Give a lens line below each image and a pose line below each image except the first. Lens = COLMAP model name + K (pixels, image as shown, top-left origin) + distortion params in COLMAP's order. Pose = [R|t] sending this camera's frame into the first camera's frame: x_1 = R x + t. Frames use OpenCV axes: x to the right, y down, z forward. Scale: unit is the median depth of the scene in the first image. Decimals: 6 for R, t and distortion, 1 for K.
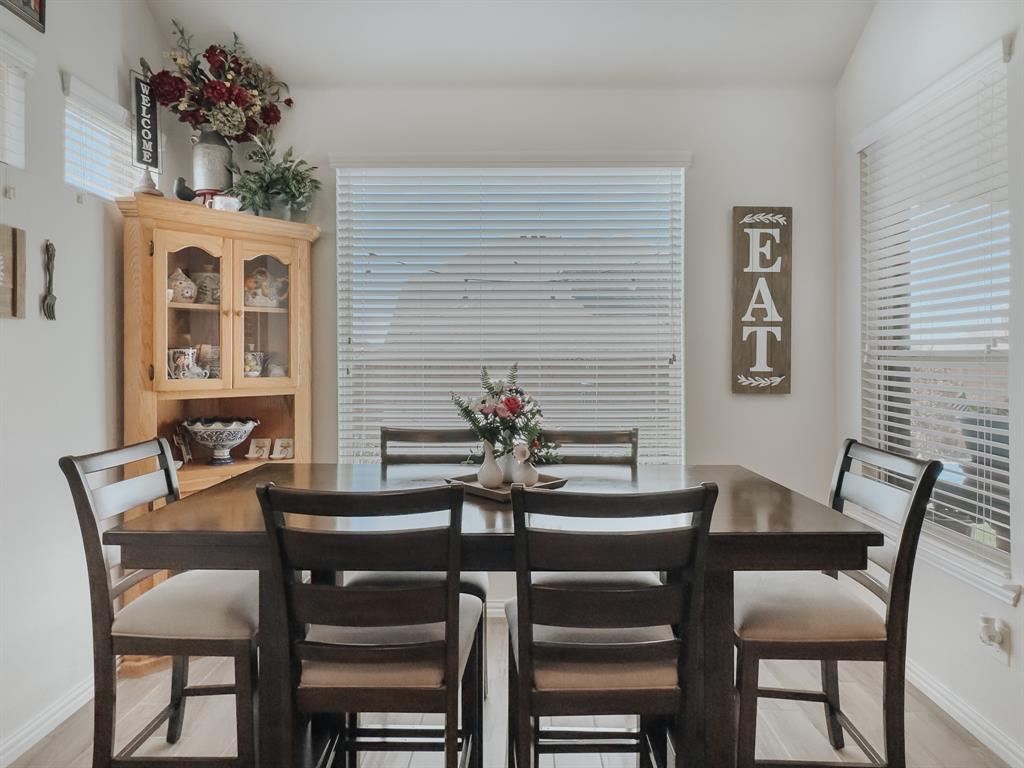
lens RADIAL K [[606.2, 0, 512.7], [0, 606.2, 368.7], [0, 0, 1]] dist [-0.000332, -0.000413]
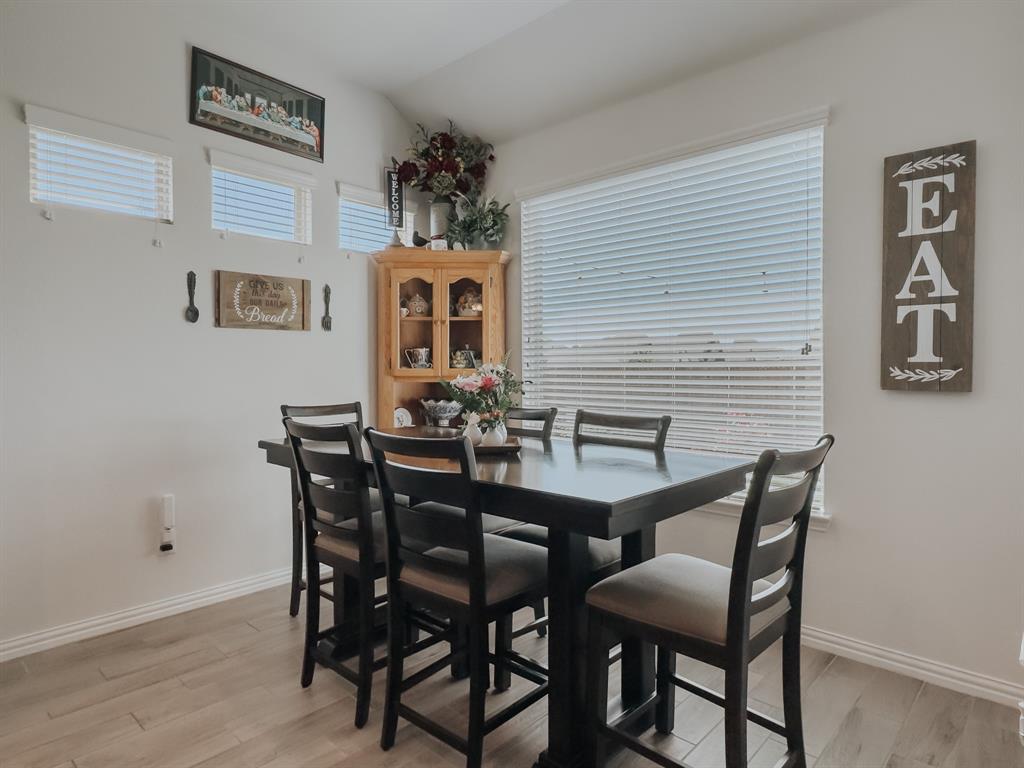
lens RADIAL K [[598.1, 0, 512.0], [0, 598.1, 384.0], [0, 0, 1]] dist [0.000417, -0.000345]
pose [[0.740880, 0.017554, -0.671408, 0.559641], [-0.009834, 0.999835, 0.015289, 0.027337], [0.671566, -0.004725, 0.740930, 0.078988]]
